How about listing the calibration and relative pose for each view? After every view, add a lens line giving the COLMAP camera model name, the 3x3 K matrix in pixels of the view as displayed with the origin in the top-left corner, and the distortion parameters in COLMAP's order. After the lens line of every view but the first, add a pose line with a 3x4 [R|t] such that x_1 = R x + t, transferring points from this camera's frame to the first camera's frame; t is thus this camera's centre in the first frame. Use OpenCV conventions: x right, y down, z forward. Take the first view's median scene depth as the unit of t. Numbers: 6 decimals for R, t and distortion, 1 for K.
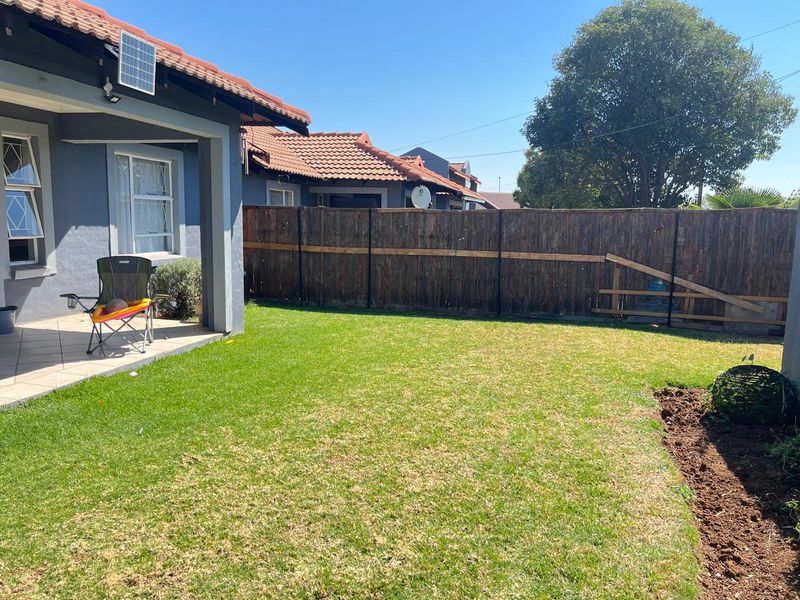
lens RADIAL K [[628.3, 0, 395.3], [0, 628.3, 309.3], [0, 0, 1]] dist [0.081207, -0.114337]
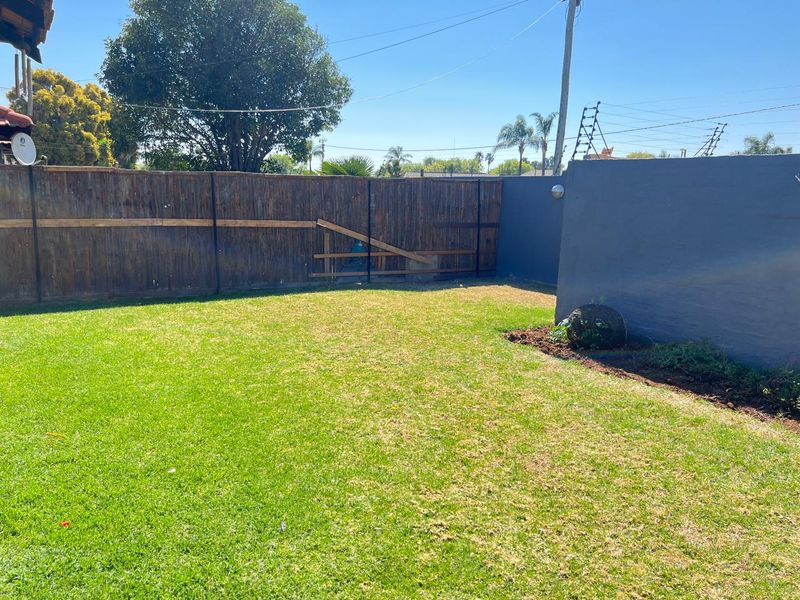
lens RADIAL K [[628.3, 0, 395.3], [0, 628.3, 309.3], [0, 0, 1]] dist [0.081207, -0.114337]
pose [[0.668042, -0.137674, 0.731277, -0.345828], [0.087310, 0.990450, 0.106707, -0.040435], [-0.738984, -0.007437, 0.673682, 0.213024]]
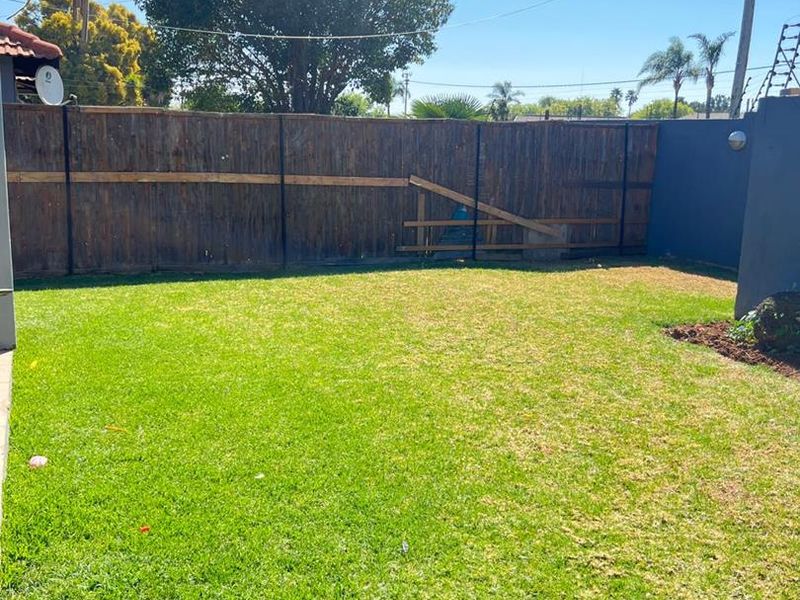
lens RADIAL K [[839.7, 0, 400.0], [0, 839.7, 300.0], [0, 0, 1]] dist [0.119765, -0.280976]
pose [[0.746211, -0.119661, 0.654867, -0.376617], [0.074413, 0.992541, 0.096570, -0.035873], [-0.661538, -0.023331, 0.749549, 0.215394]]
